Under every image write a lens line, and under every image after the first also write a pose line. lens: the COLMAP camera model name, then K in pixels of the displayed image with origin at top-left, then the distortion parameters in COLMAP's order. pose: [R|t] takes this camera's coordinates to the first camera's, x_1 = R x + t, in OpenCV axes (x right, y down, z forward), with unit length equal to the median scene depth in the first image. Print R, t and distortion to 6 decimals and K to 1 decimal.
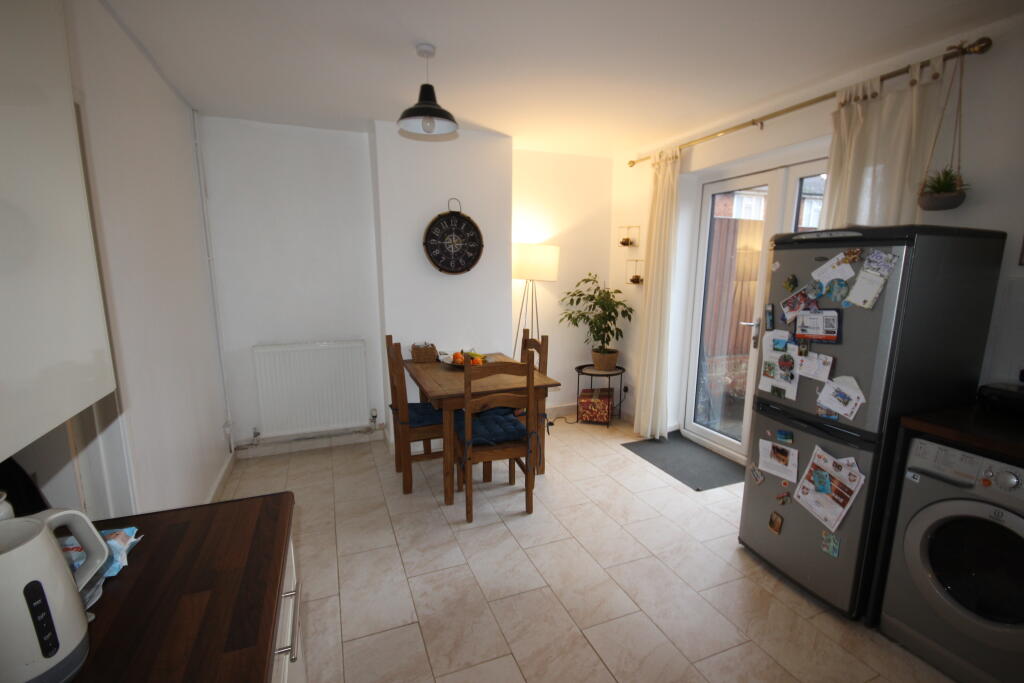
lens RADIAL K [[473.9, 0, 514.2], [0, 473.9, 354.0], [0, 0, 1]] dist [0.003765, -0.008234]
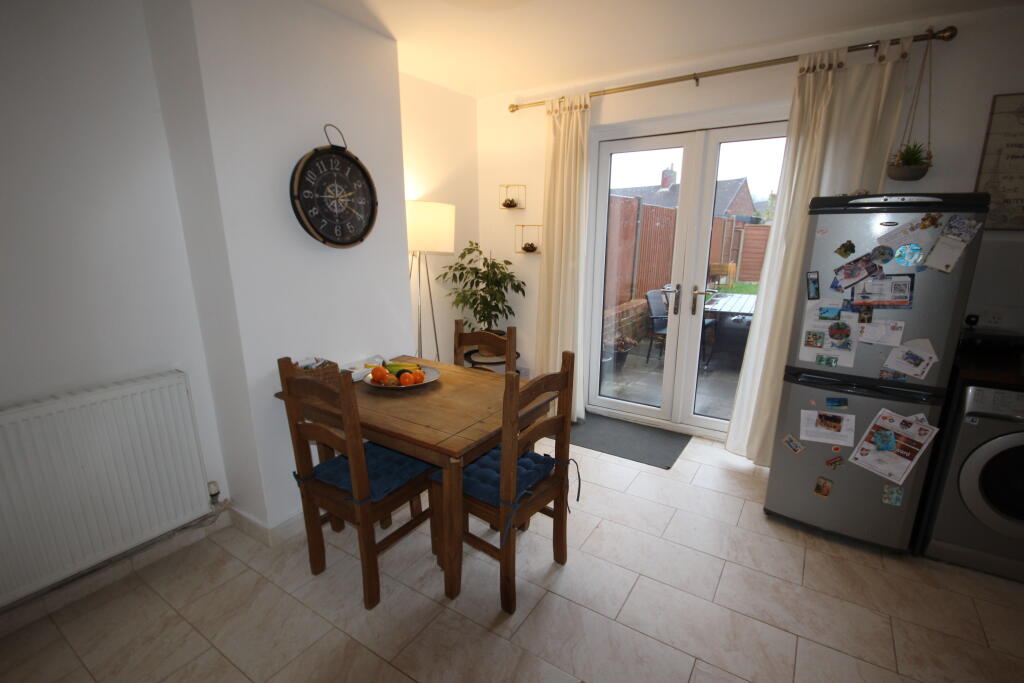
lens RADIAL K [[473.9, 0, 514.2], [0, 473.9, 354.0], [0, 0, 1]] dist [0.003765, -0.008234]
pose [[0.818257, -0.149551, 0.555059, -0.540724], [0.110771, 0.988490, 0.103036, -0.111622], [-0.564080, -0.022826, 0.825405, 0.570265]]
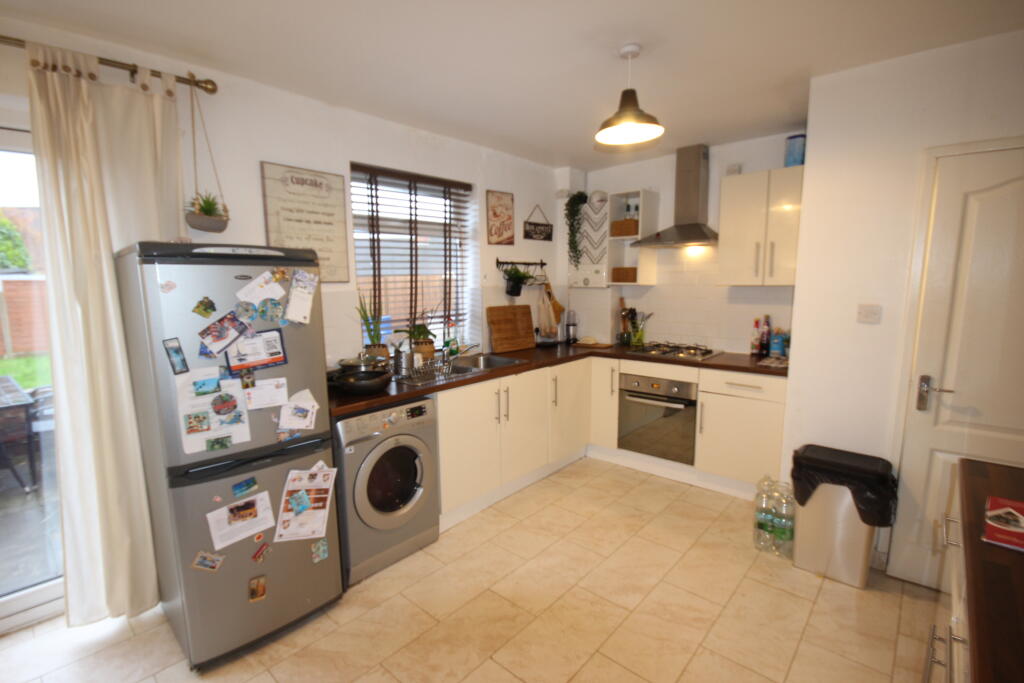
lens RADIAL K [[473.9, 0, 514.2], [0, 473.9, 354.0], [0, 0, 1]] dist [0.003765, -0.008234]
pose [[-0.447163, -0.135976, 0.884056, -0.359126], [0.173582, 0.956394, 0.234902, -0.169783], [-0.877448, 0.258496, -0.404061, 0.876773]]
